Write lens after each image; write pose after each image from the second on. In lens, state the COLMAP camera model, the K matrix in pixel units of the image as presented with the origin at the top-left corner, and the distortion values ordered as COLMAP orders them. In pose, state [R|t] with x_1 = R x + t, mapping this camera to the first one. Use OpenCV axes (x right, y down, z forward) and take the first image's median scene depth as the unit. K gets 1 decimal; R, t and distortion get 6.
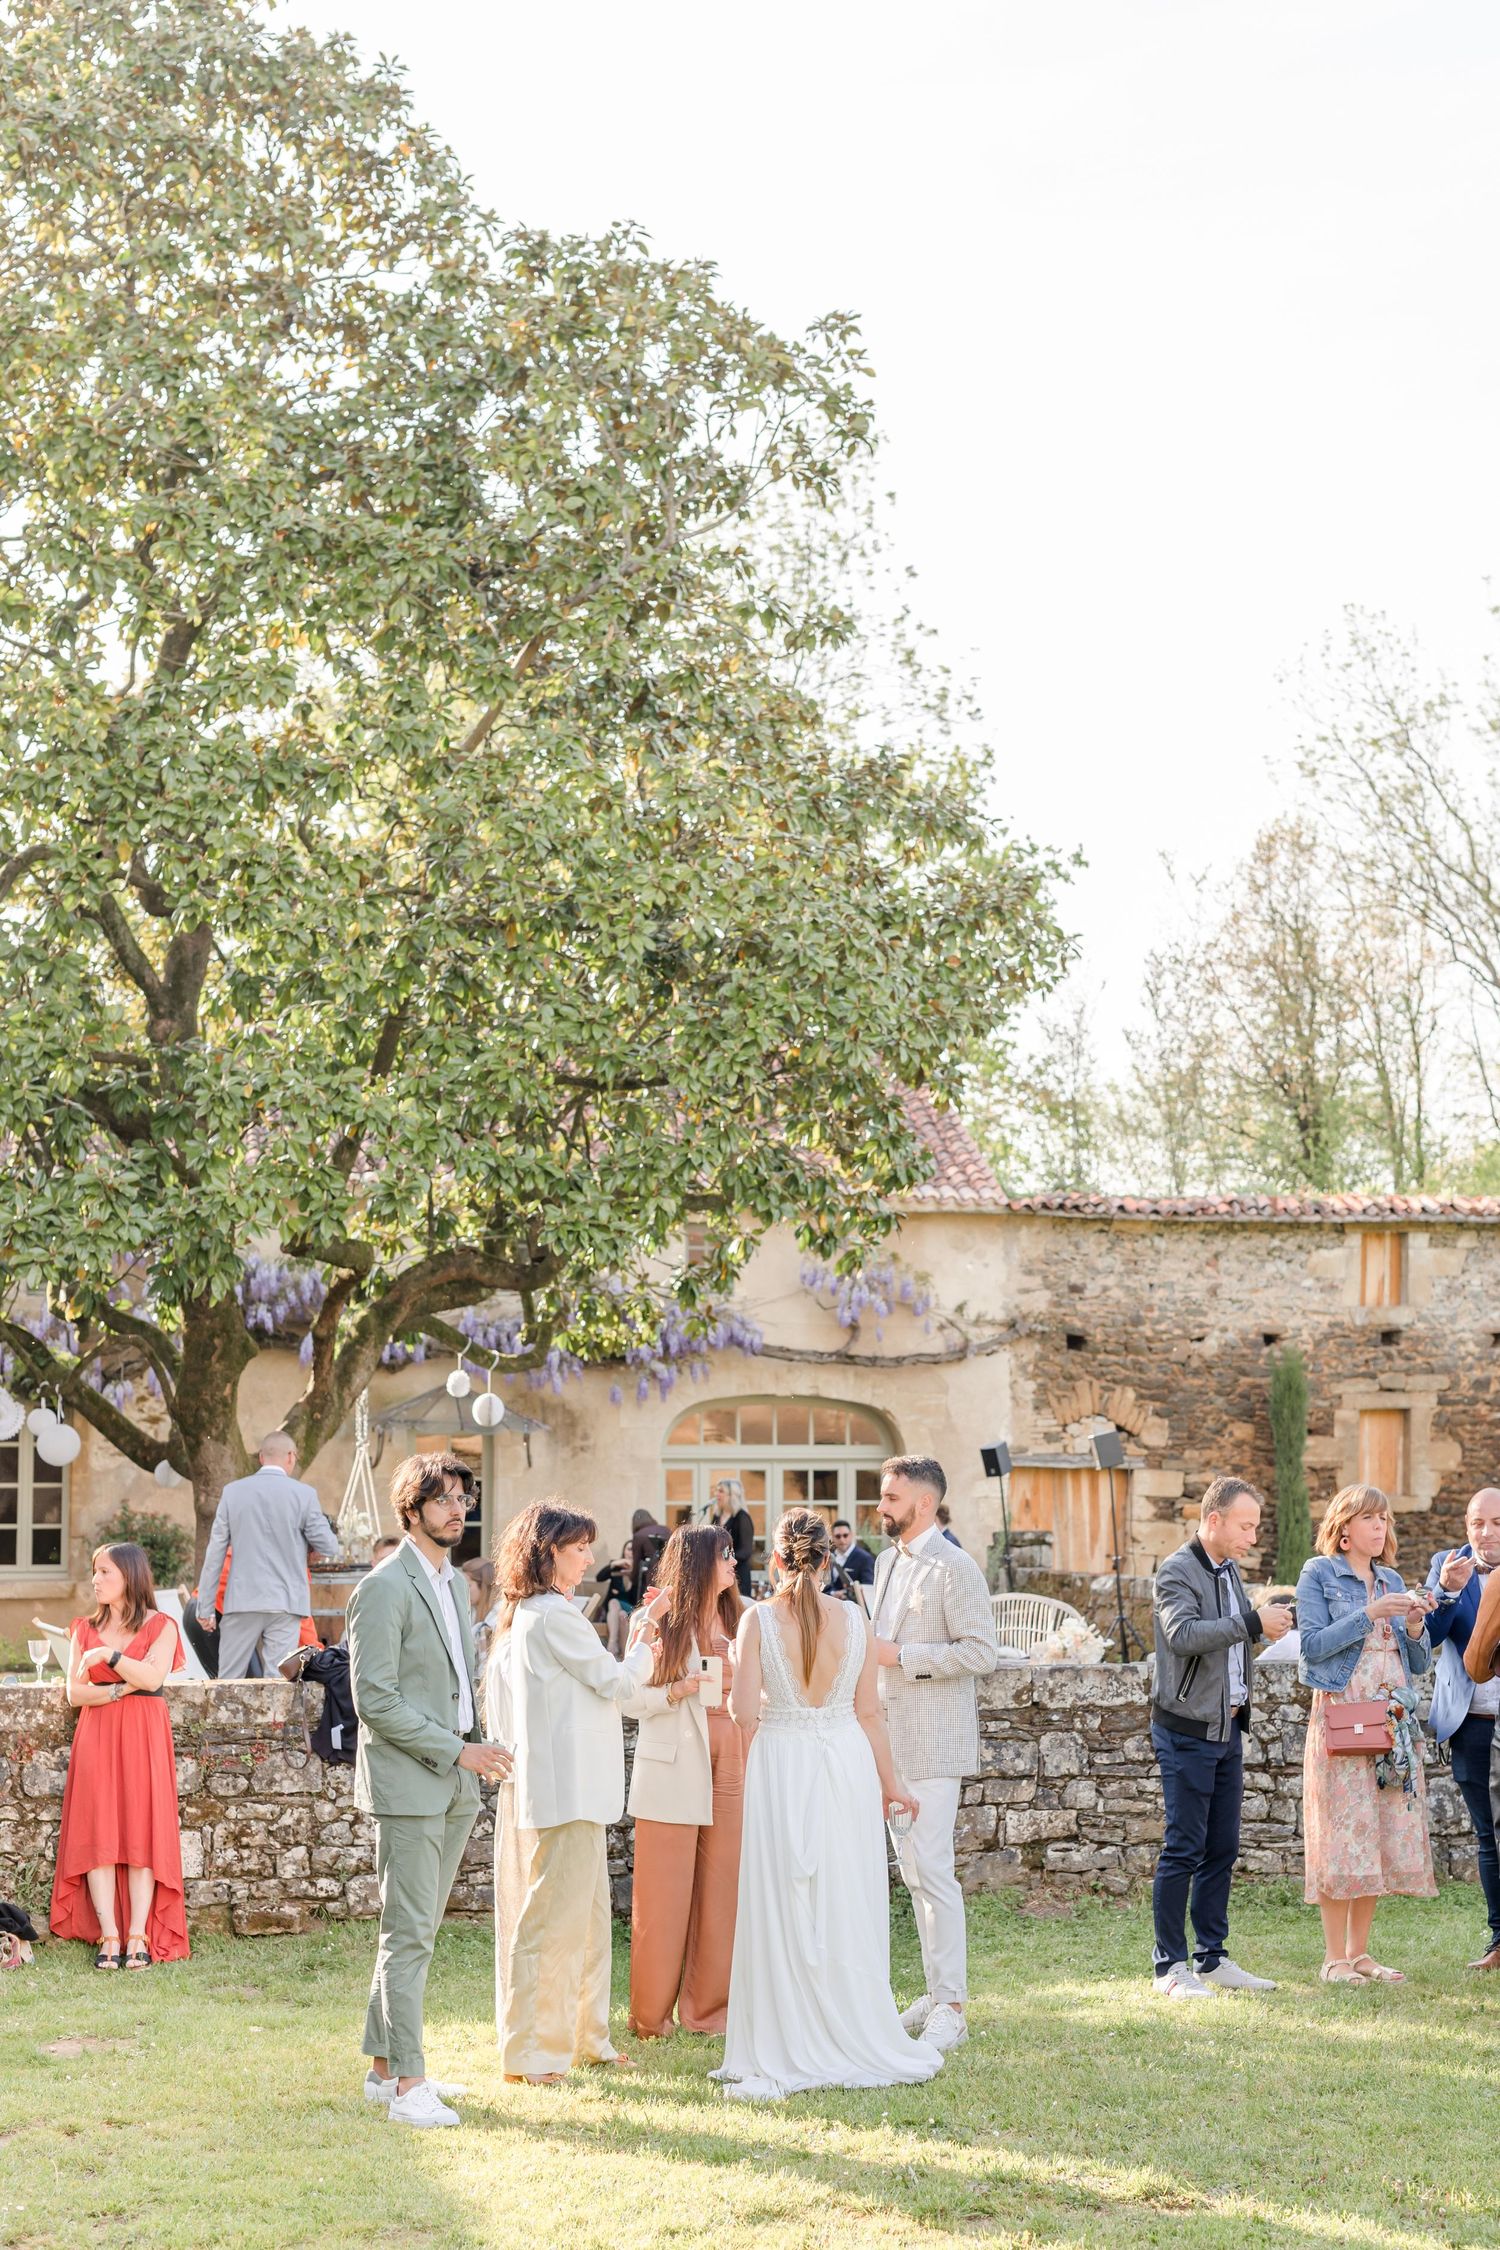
lens RADIAL K [[3470.3, 0, 748.3], [0, 3470.3, 1184.2], [0, 0, 1]] dist [0.044028, 0.067135]
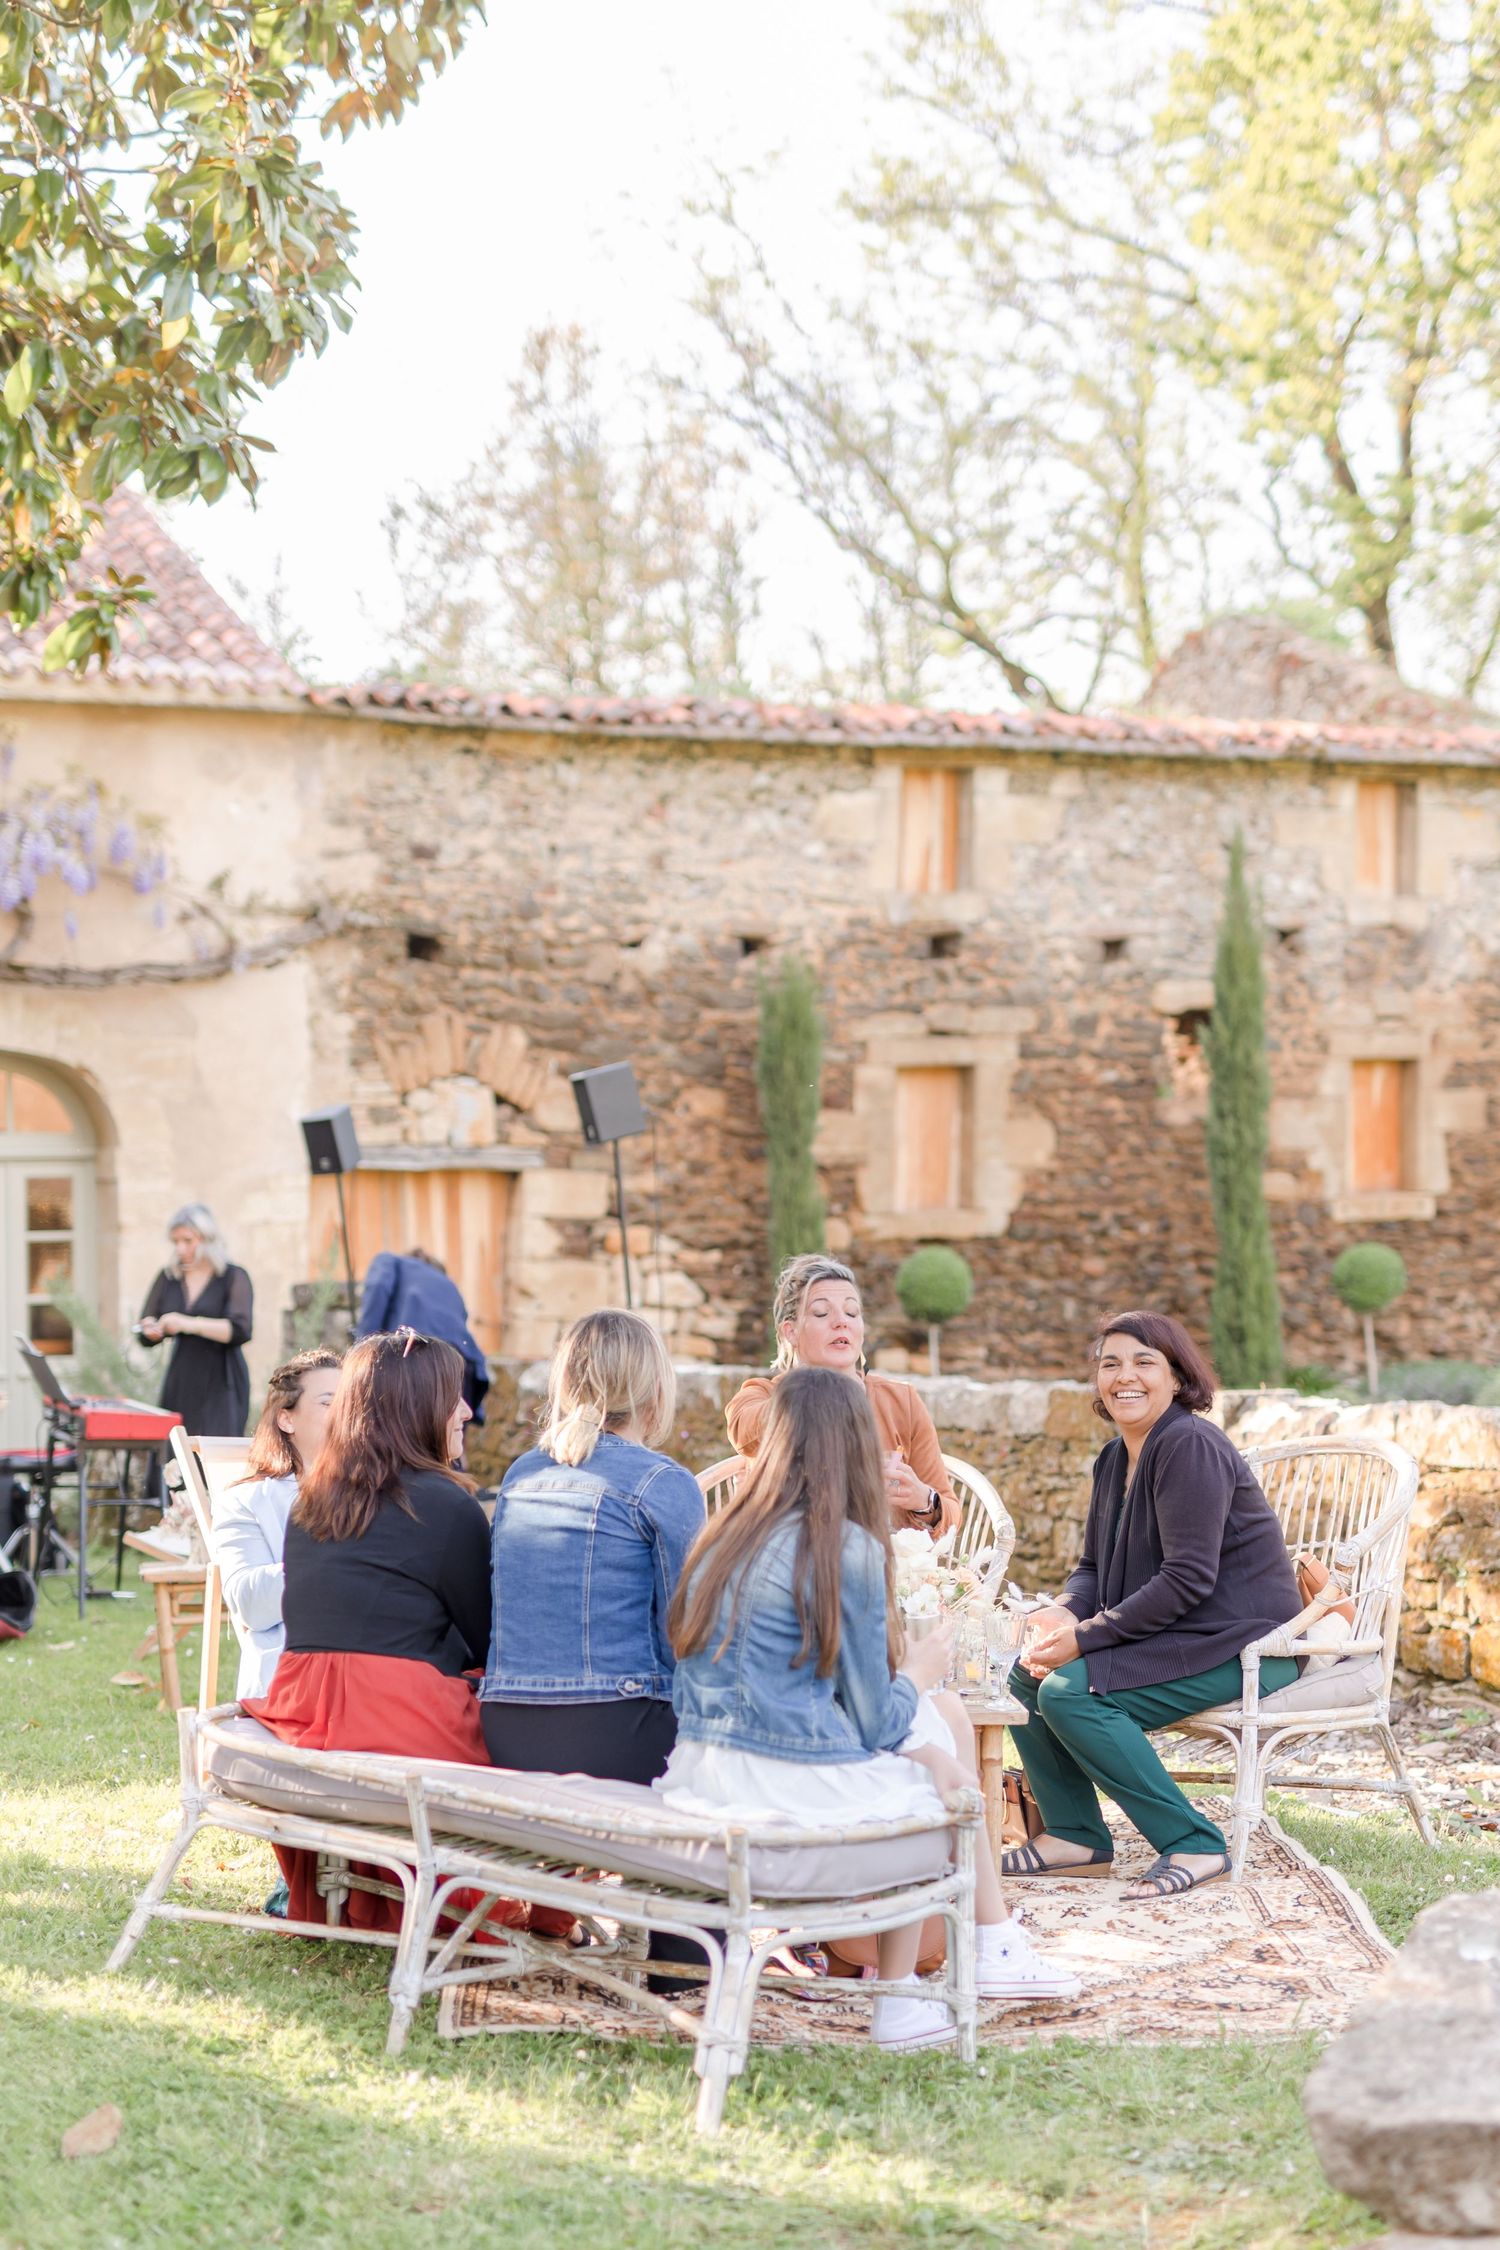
lens RADIAL K [[3470.3, 0, 748.3], [0, 3470.3, 1184.2], [0, 0, 1]] dist [0.044028, 0.067135]
pose [[0.965609, -0.009827, 0.259812, -0.001868], [-0.009473, 0.997292, 0.072927, 0.042238], [-0.259825, -0.072880, 0.962902, 0.438656]]
